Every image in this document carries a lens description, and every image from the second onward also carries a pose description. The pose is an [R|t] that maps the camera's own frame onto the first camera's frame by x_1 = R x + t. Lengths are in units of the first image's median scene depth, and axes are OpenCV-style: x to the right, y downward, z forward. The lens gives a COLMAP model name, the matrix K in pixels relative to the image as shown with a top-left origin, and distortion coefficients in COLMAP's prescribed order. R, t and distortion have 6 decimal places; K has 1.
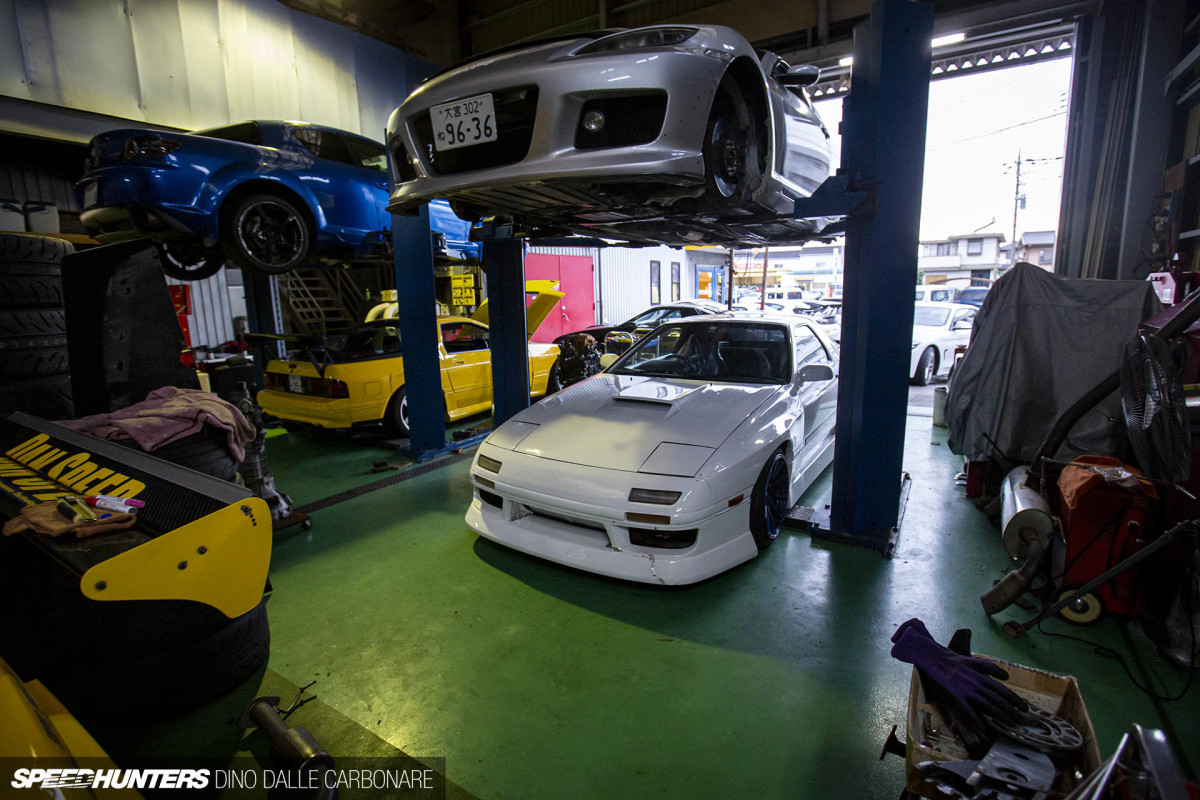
lens RADIAL K [[559.8, 0, 600.0], [0, 559.8, 400.0], [0, 0, 1]] dist [0.000130, 0.000057]
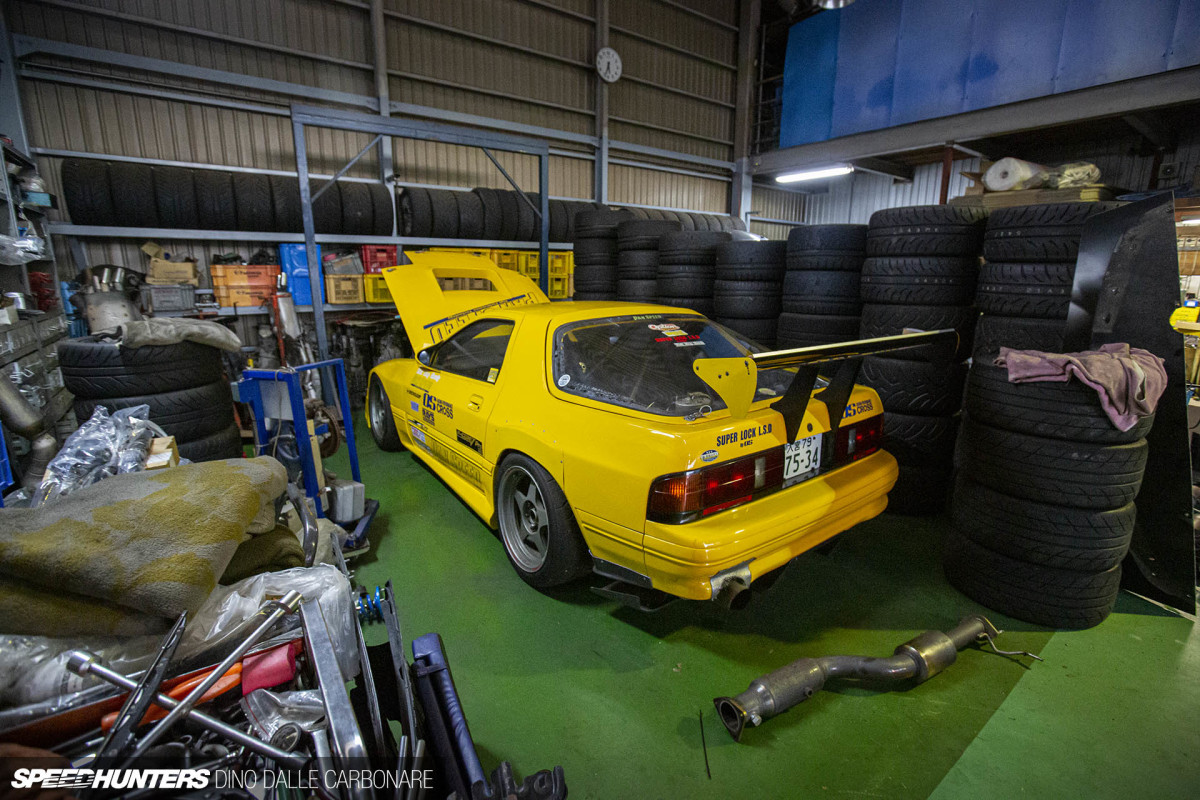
lens RADIAL K [[522.2, 0, 600.0], [0, 522.2, 400.0], [0, 0, 1]] dist [0.000515, 0.000119]
pose [[-0.377261, 0.221515, -0.899225, 0.544002], [-0.165698, 0.939160, 0.300869, -0.063075], [0.911163, 0.262506, -0.317604, 0.544930]]
